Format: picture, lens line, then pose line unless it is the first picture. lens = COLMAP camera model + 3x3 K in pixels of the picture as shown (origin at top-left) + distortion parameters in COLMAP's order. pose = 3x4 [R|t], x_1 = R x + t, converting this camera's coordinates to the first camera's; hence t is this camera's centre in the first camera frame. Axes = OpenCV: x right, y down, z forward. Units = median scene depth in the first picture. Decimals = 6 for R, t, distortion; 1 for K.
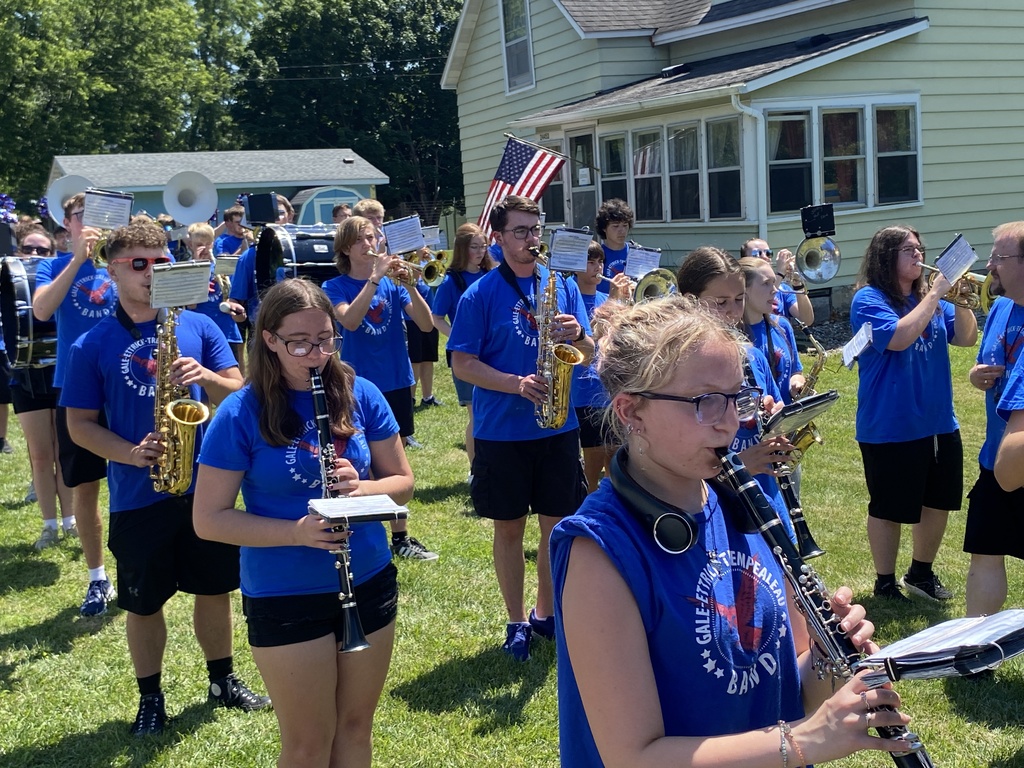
lens RADIAL K [[1280.7, 0, 513.1], [0, 1280.7, 381.9], [0, 0, 1]] dist [0.132889, 0.000000]
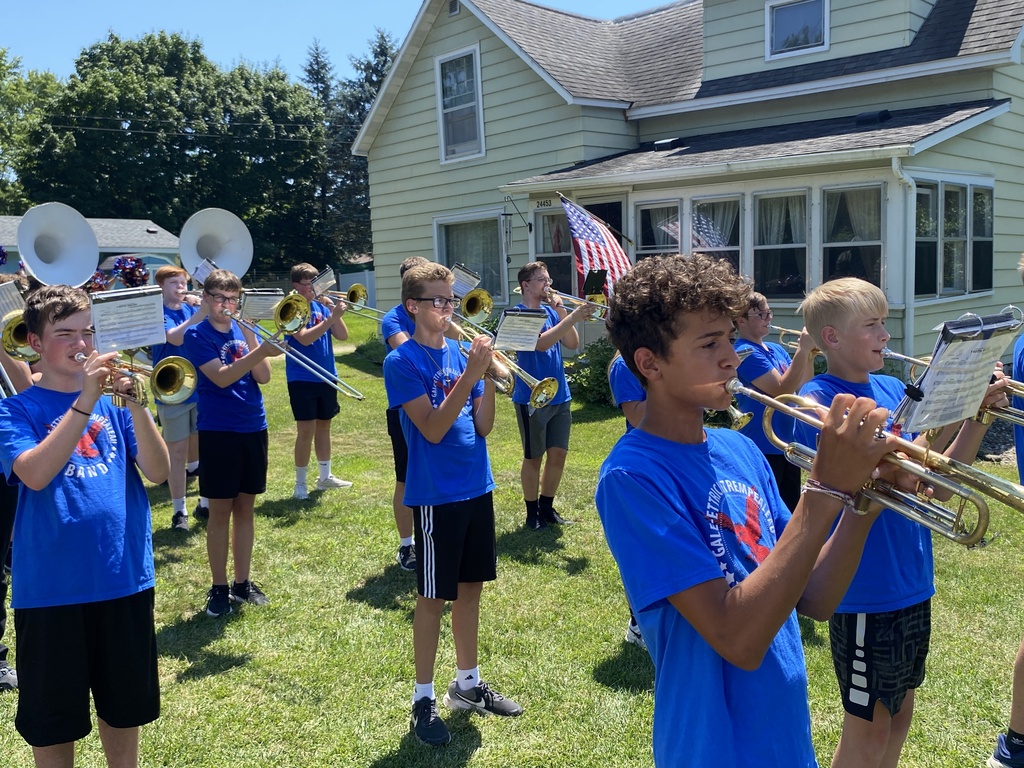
lens RADIAL K [[970.3, 0, 511.0], [0, 970.3, 385.4], [0, 0, 1]] dist [0.037980, 0.000000]
pose [[0.956831, 0.006302, 0.290575, -0.184593], [0.003266, 0.999469, -0.032429, -0.037437], [-0.290625, 0.031979, 0.956303, 0.333534]]
